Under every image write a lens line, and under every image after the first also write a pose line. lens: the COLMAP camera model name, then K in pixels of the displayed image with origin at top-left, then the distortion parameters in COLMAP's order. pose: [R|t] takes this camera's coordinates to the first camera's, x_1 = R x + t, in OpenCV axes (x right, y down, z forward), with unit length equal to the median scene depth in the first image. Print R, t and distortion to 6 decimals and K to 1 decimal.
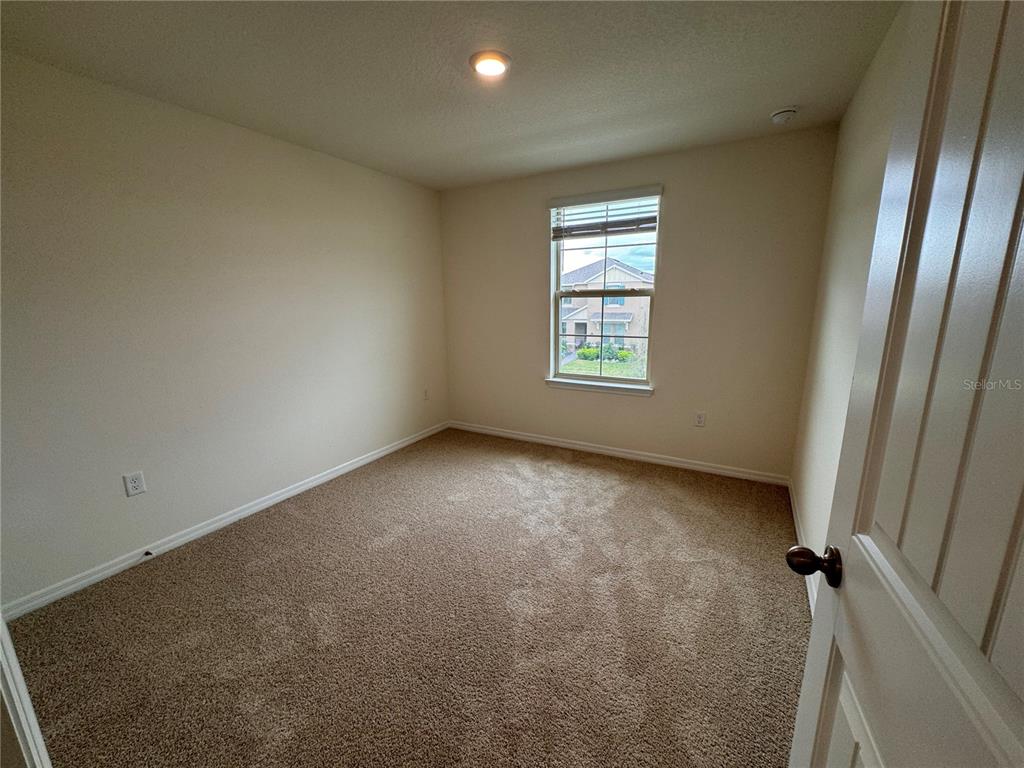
lens RADIAL K [[409.0, 0, 511.7], [0, 409.0, 386.6], [0, 0, 1]] dist [-0.002572, 0.000110]
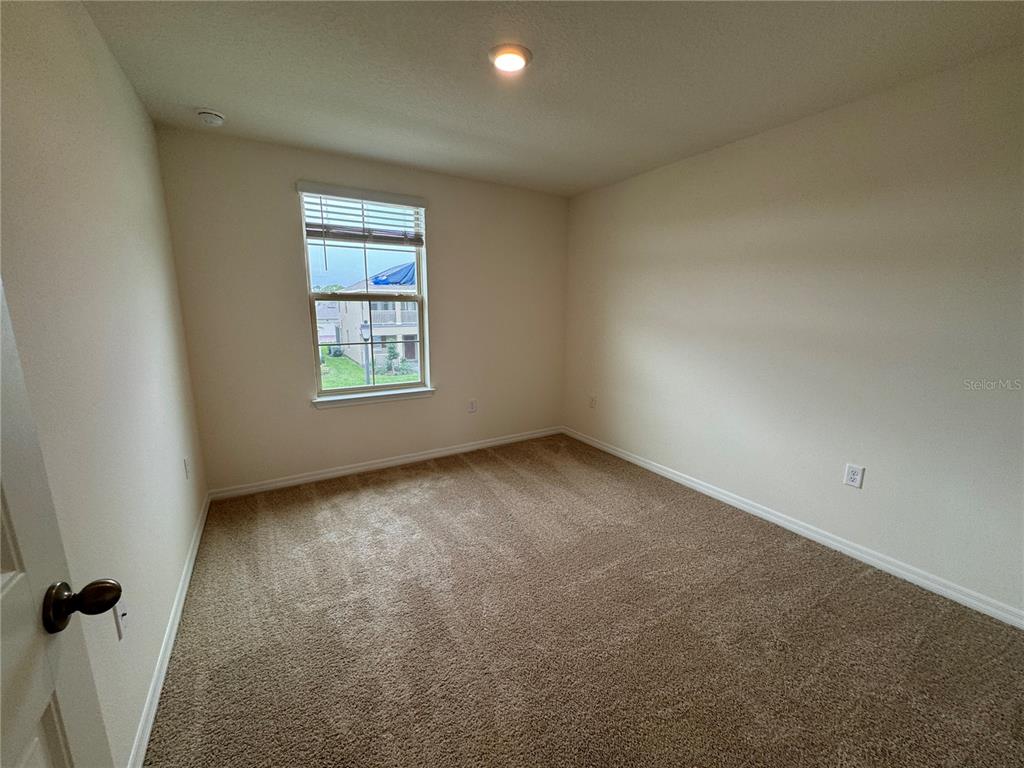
lens RADIAL K [[409.0, 0, 511.7], [0, 409.0, 386.6], [0, 0, 1]] dist [-0.002572, 0.000110]
pose [[0.488002, -0.156994, 0.858608, -0.471656], [0.167129, 0.982297, 0.084620, -0.054466], [-0.856693, 0.102203, 0.505601, 0.280127]]
